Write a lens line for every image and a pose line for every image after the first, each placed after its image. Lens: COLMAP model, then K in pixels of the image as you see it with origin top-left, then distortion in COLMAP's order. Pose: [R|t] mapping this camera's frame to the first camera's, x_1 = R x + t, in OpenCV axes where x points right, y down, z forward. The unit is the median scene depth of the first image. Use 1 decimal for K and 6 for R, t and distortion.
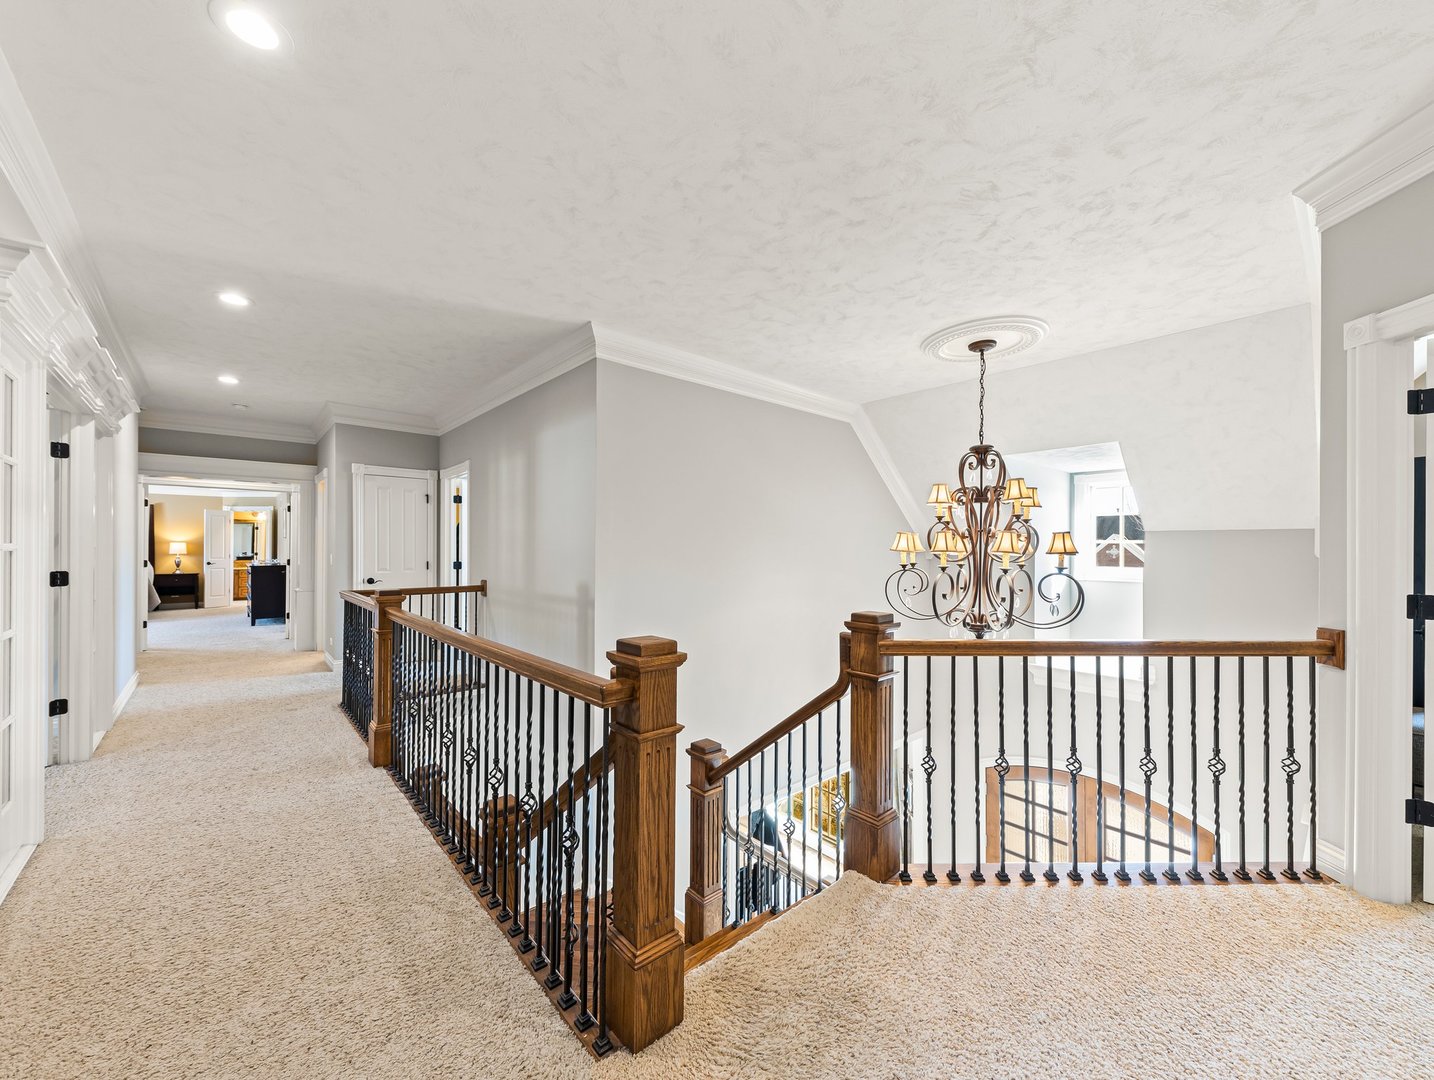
lens RADIAL K [[559.1, 0, 712.5], [0, 559.1, 549.2], [0, 0, 1]] dist [-0.000060, -0.000035]
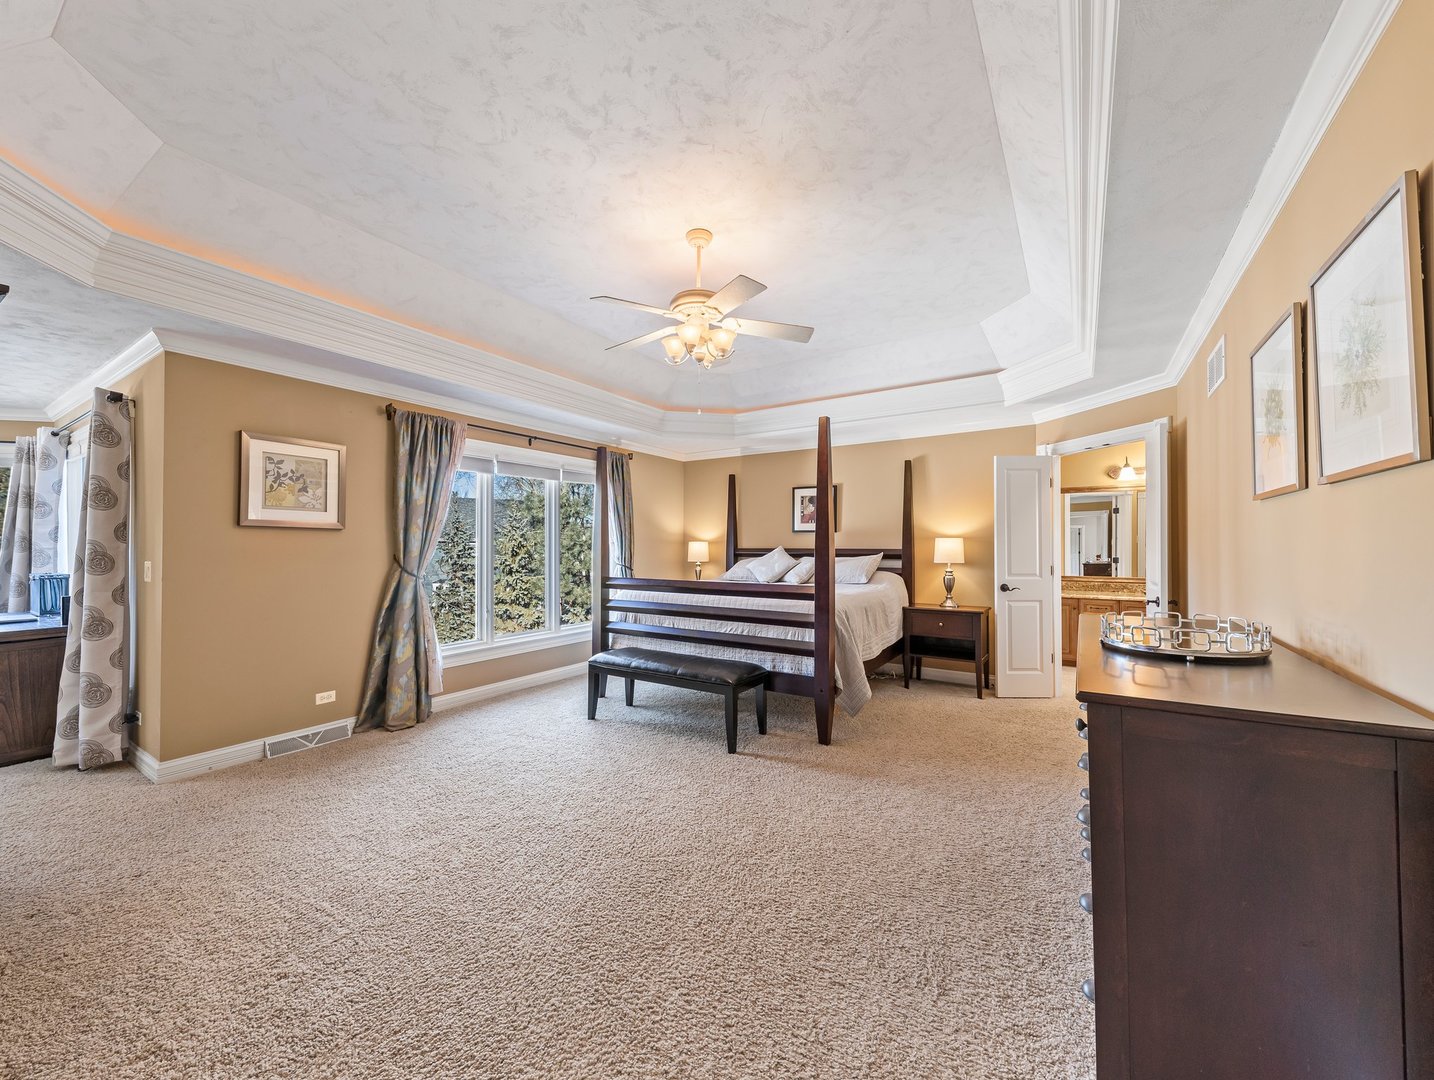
lens RADIAL K [[559.1, 0, 712.5], [0, 559.1, 549.2], [0, 0, 1]] dist [-0.000060, -0.000035]
pose [[0.259677, -0.006333, -0.965675, -0.569028], [0.003261, 0.999979, -0.005681, -0.000897], [0.965690, -0.001673, 0.259692, 0.695276]]
